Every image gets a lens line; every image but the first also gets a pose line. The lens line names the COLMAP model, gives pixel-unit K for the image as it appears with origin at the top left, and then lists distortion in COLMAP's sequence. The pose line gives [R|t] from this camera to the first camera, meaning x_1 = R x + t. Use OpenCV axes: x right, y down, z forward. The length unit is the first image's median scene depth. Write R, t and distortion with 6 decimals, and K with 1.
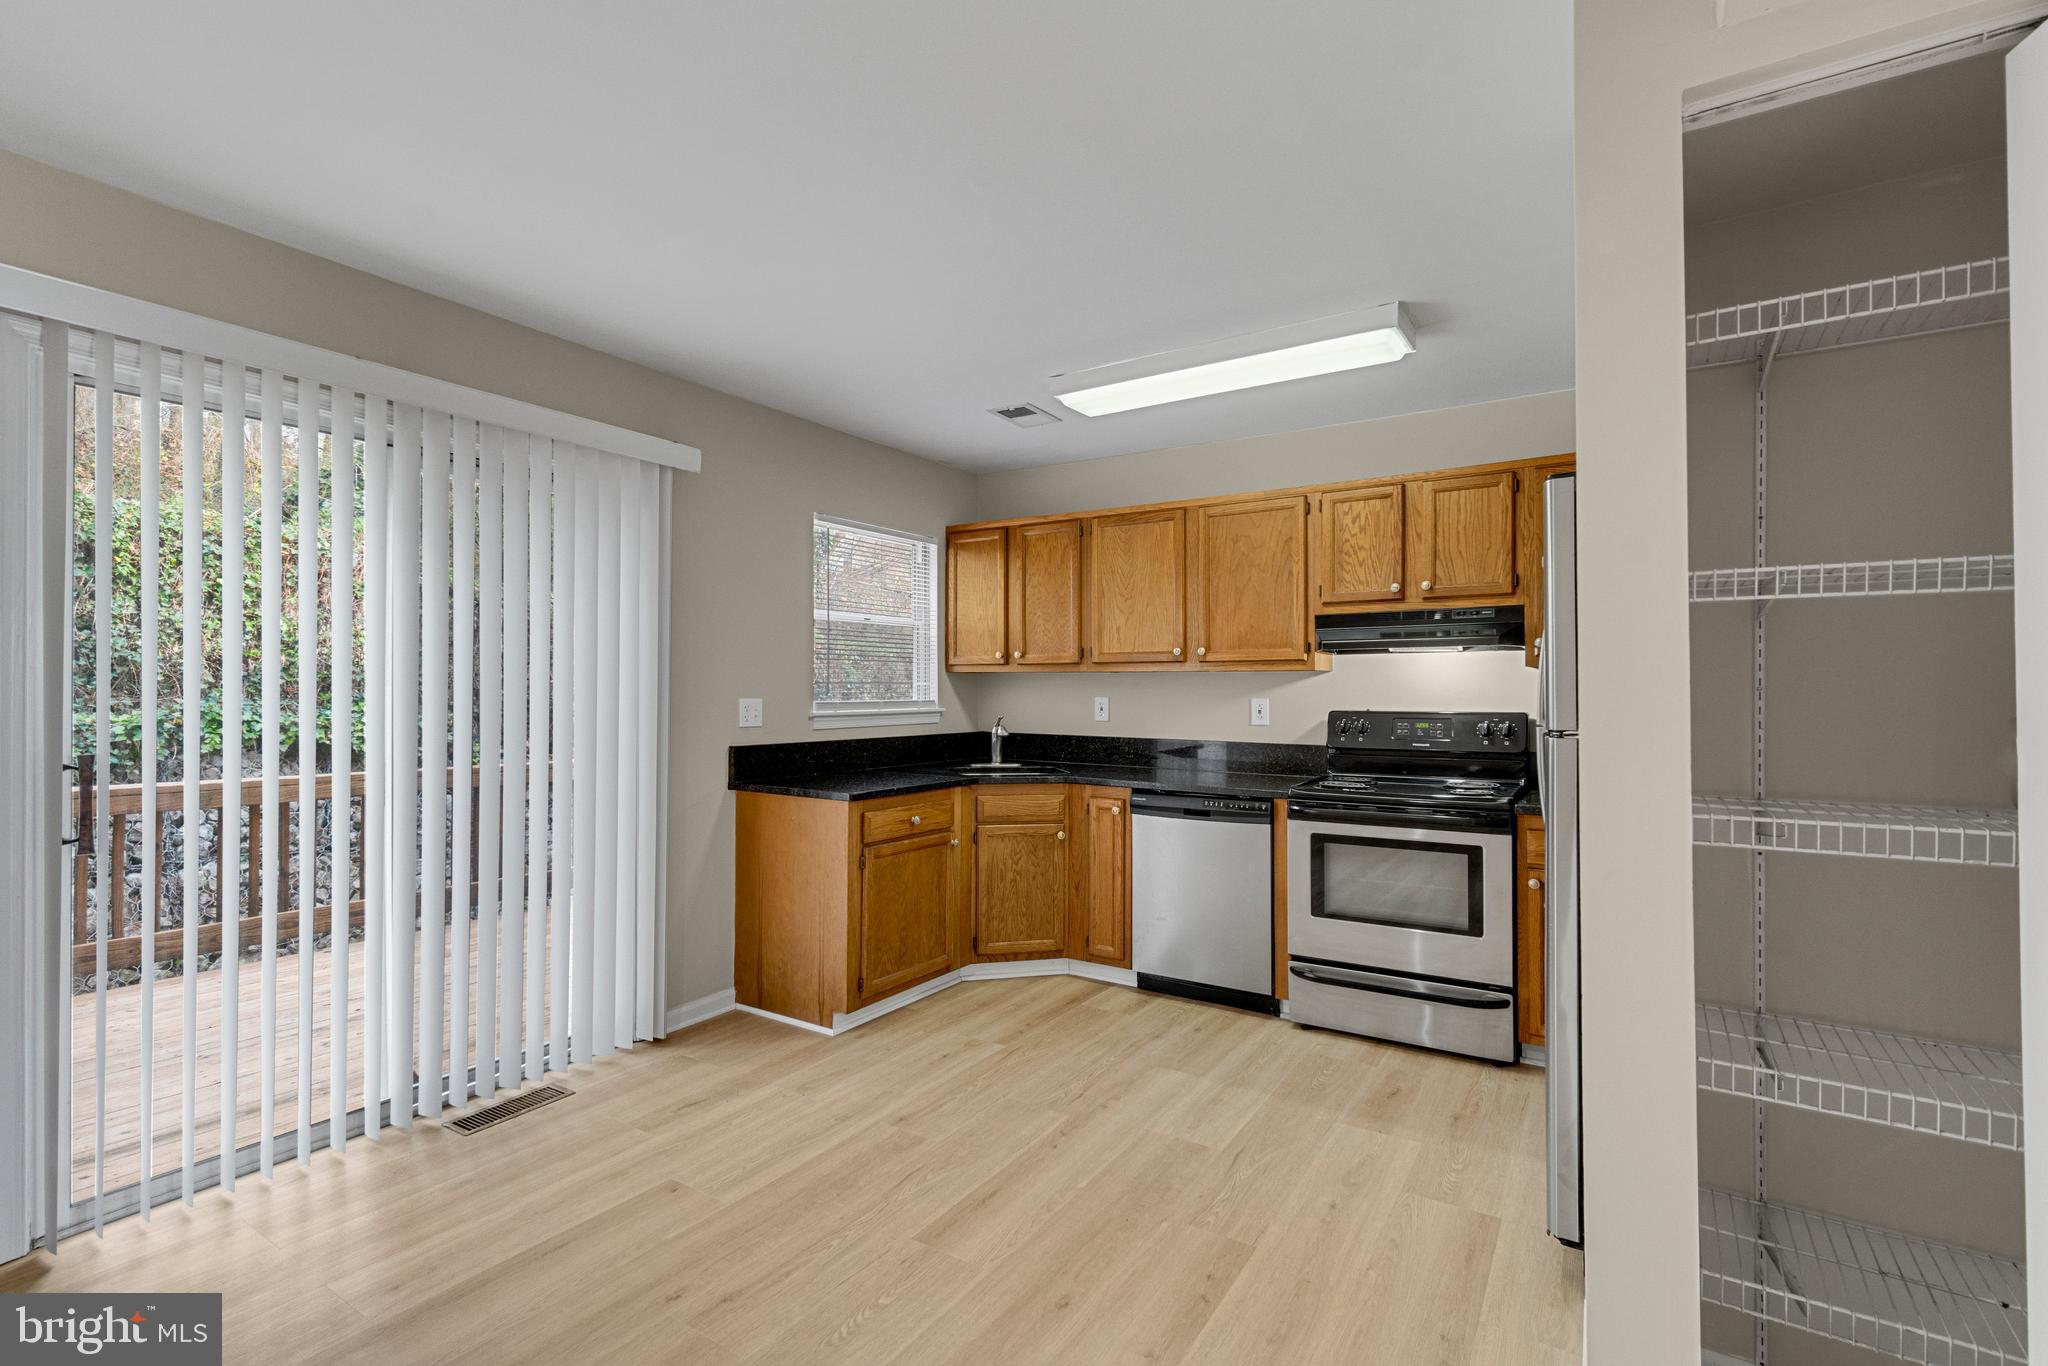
lens RADIAL K [[942.4, 0, 1024.0], [0, 942.4, 683.0], [0, 0, 1]] dist [-0.003149, -0.000197]
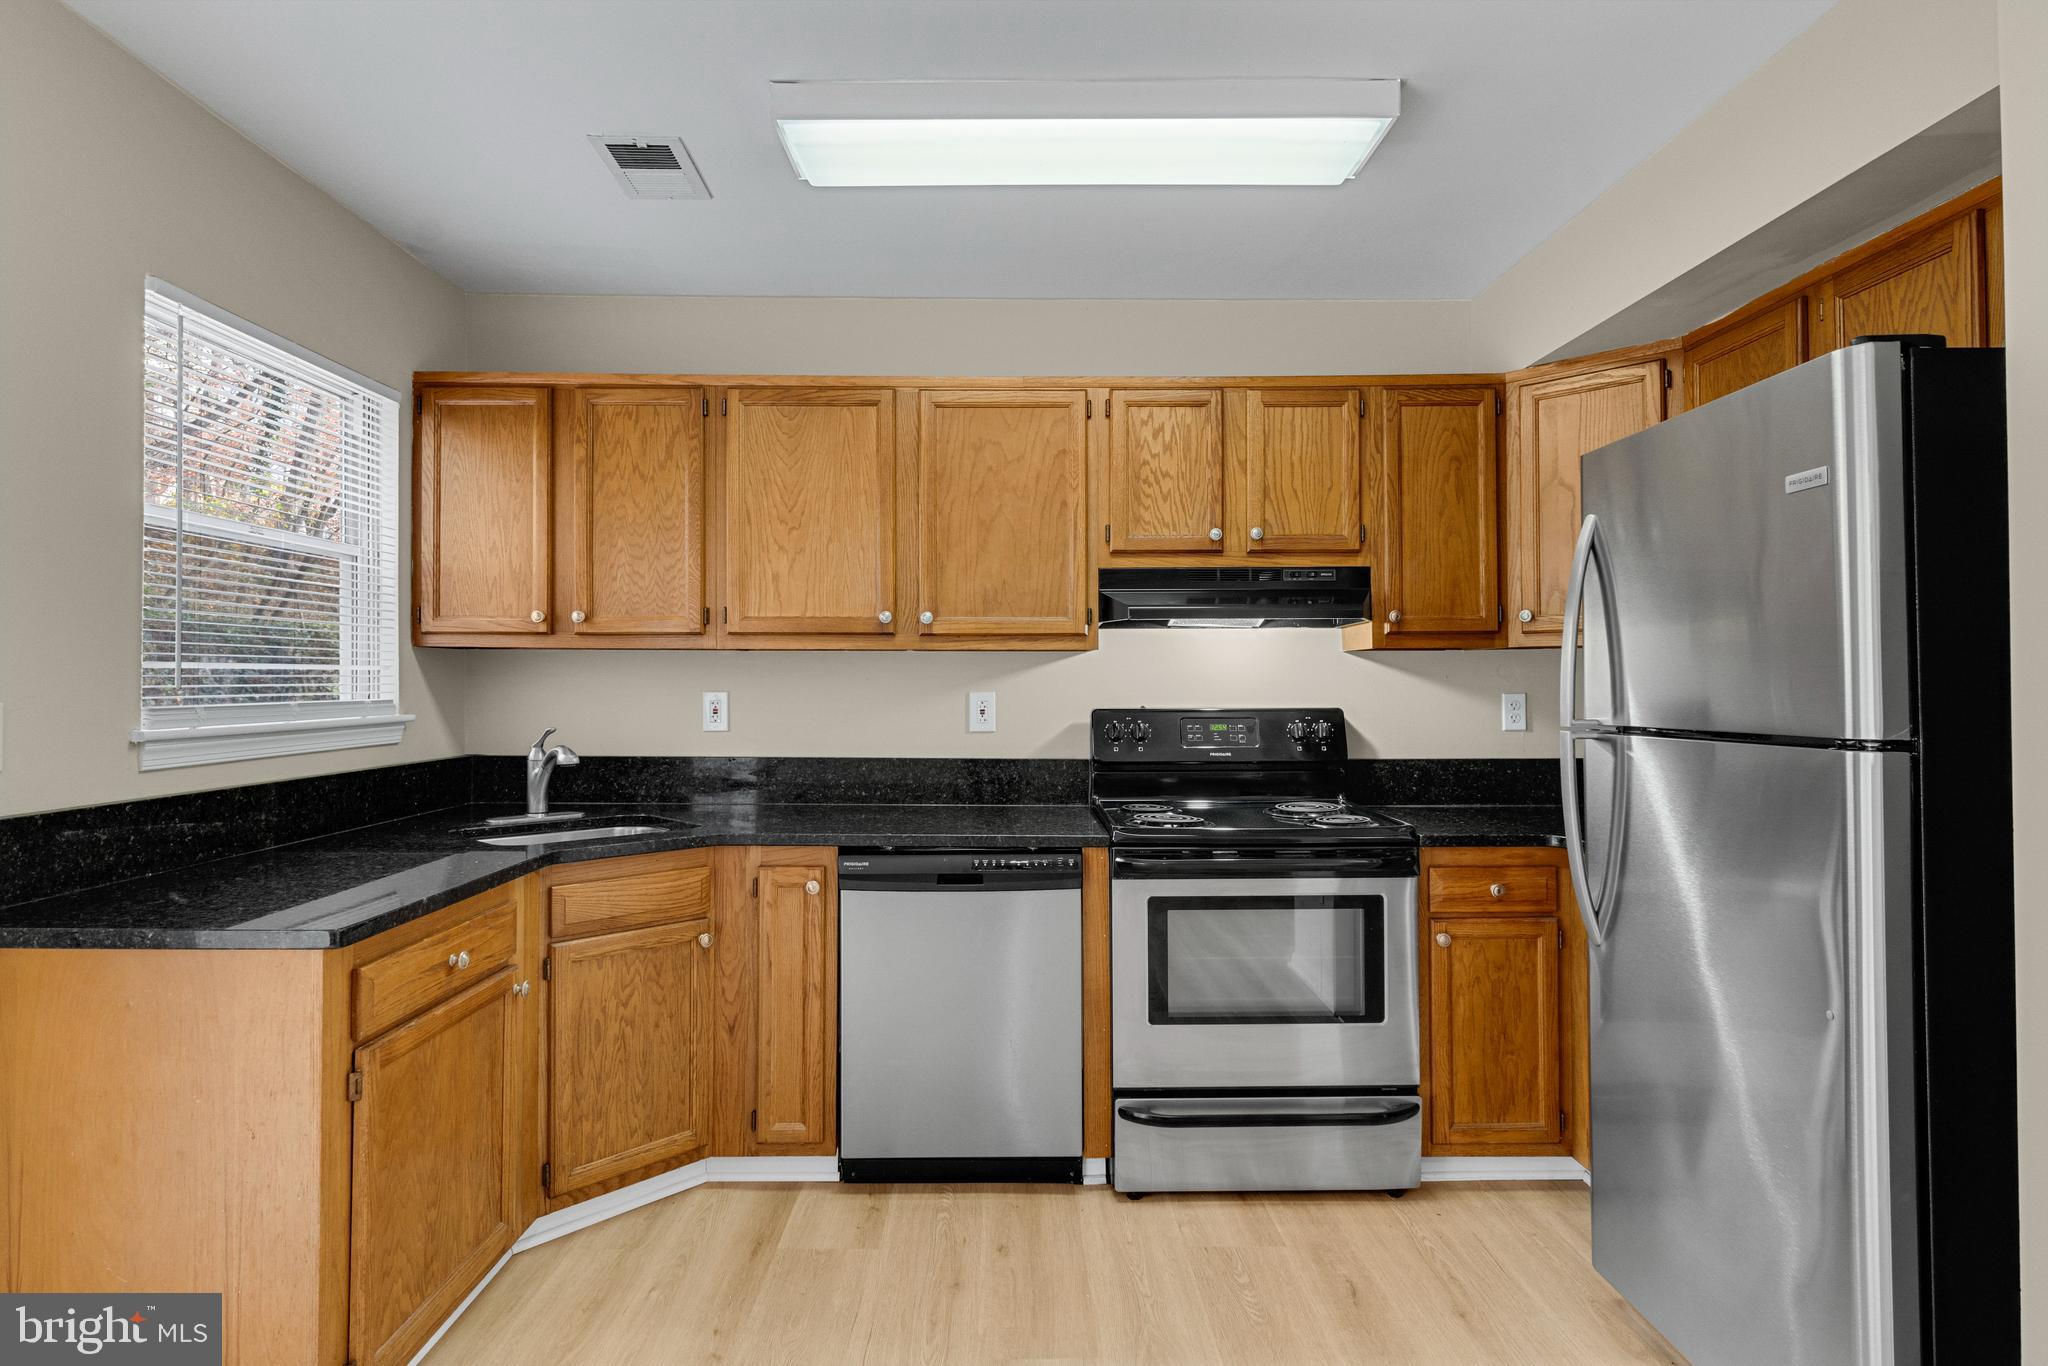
lens RADIAL K [[1094.2, 0, 1018.8], [0, 1094.2, 669.1], [0, 0, 1]] dist [0.002600, -0.000881]
pose [[0.835445, 0.004507, 0.549556, -0.169117], [-0.002550, 0.999987, -0.004326, 0.003722], [-0.549568, 0.002213, 0.835446, 0.370572]]
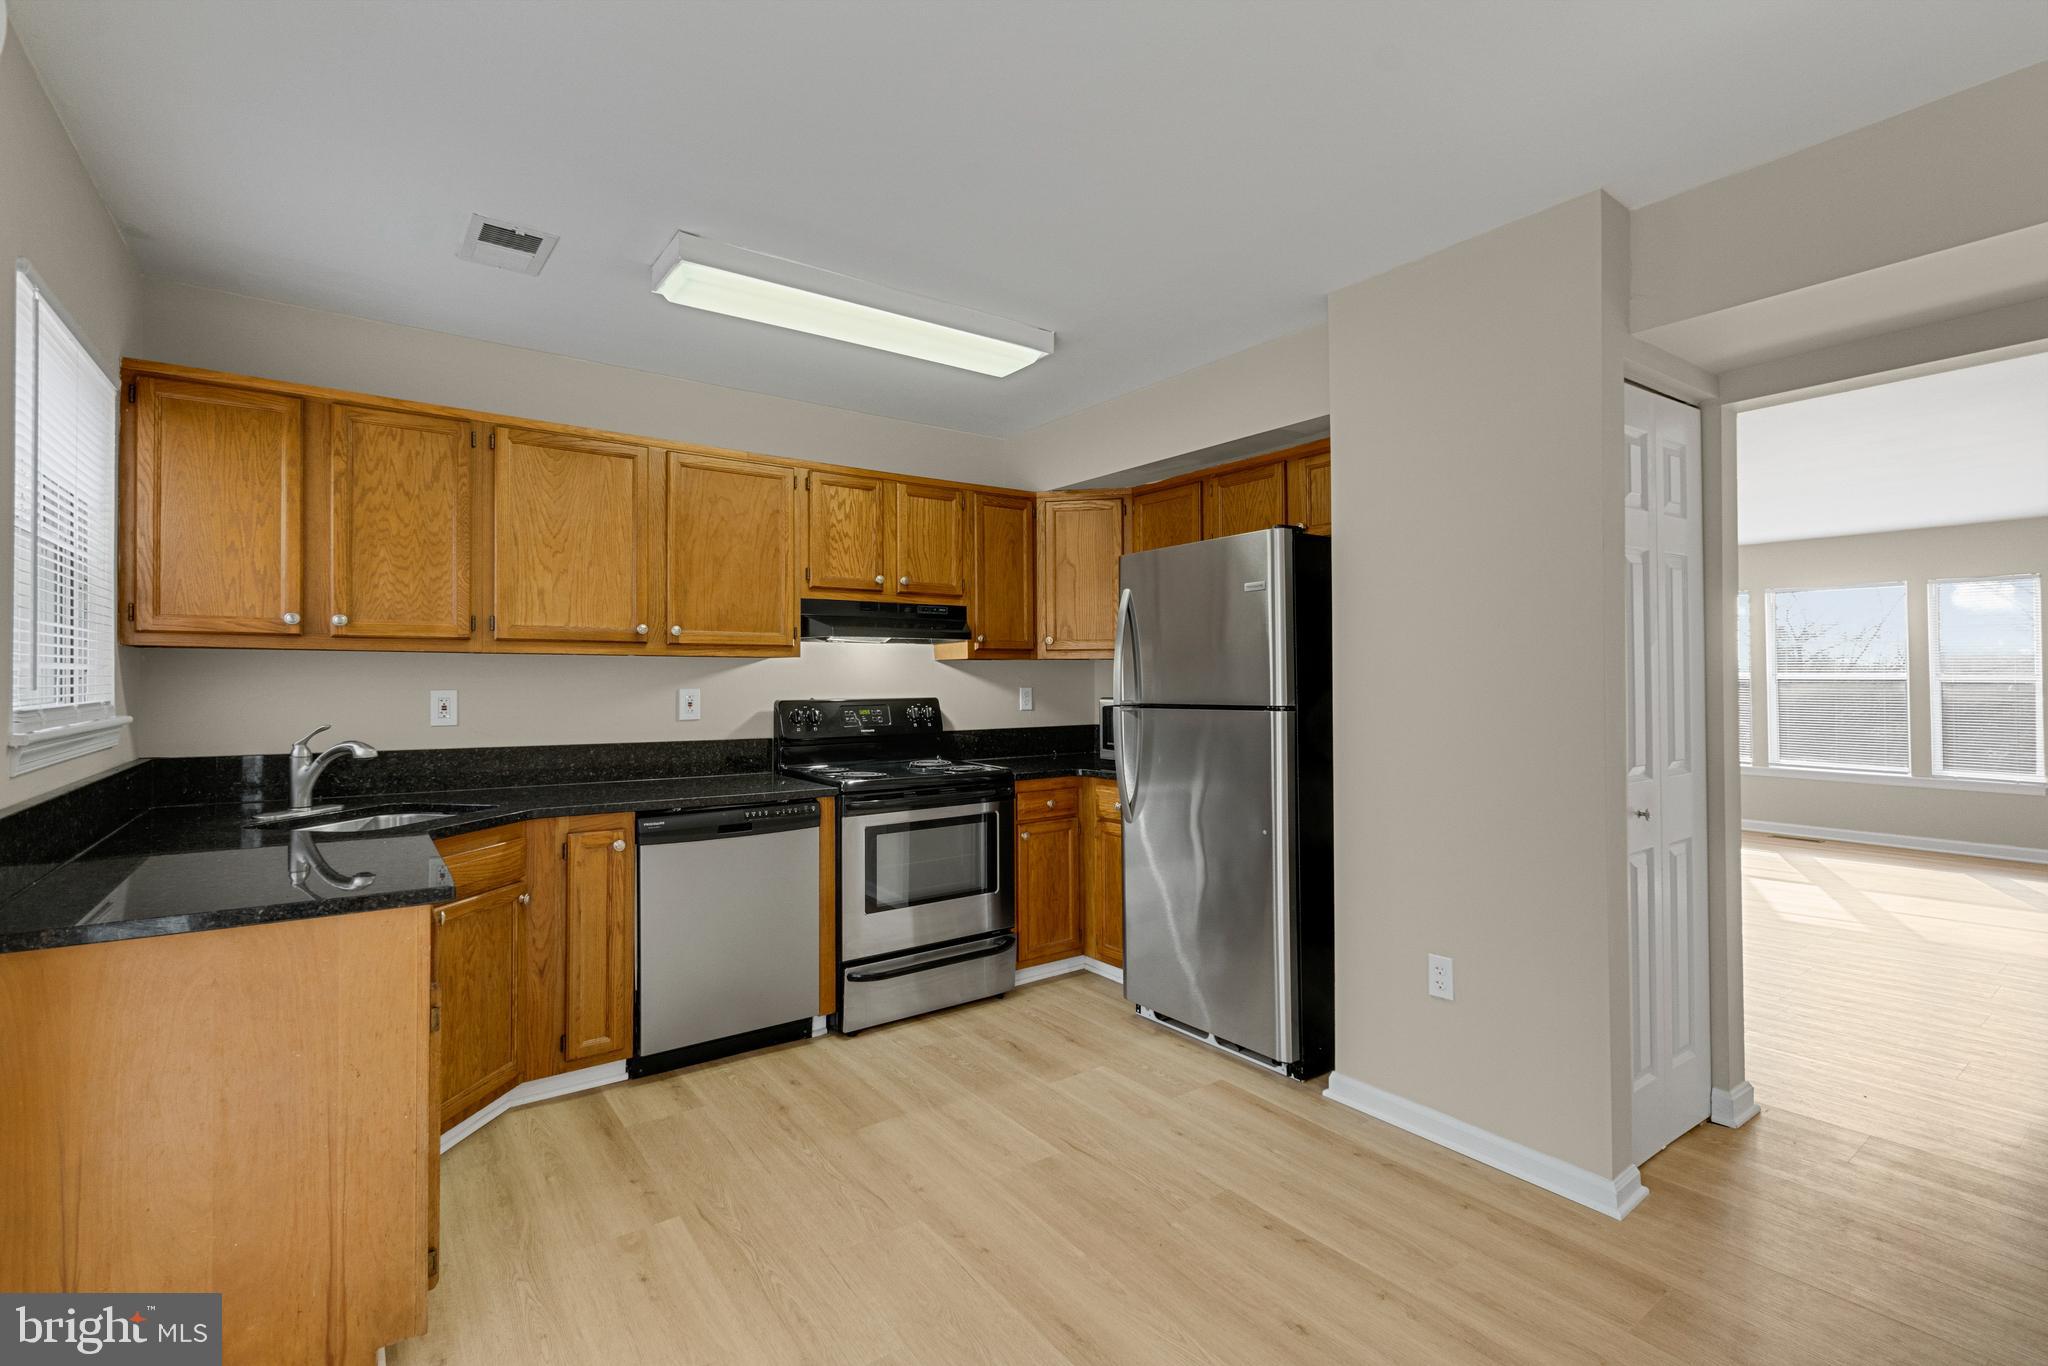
lens RADIAL K [[911.5, 0, 1031.1], [0, 911.5, 670.9], [0, 0, 1]] dist [-0.002223, -0.000419]
pose [[0.355343, 0.006045, 0.934717, -0.450545], [-0.005105, 0.999977, -0.004527, 0.002696], [-0.934722, -0.003163, 0.355365, 0.458997]]
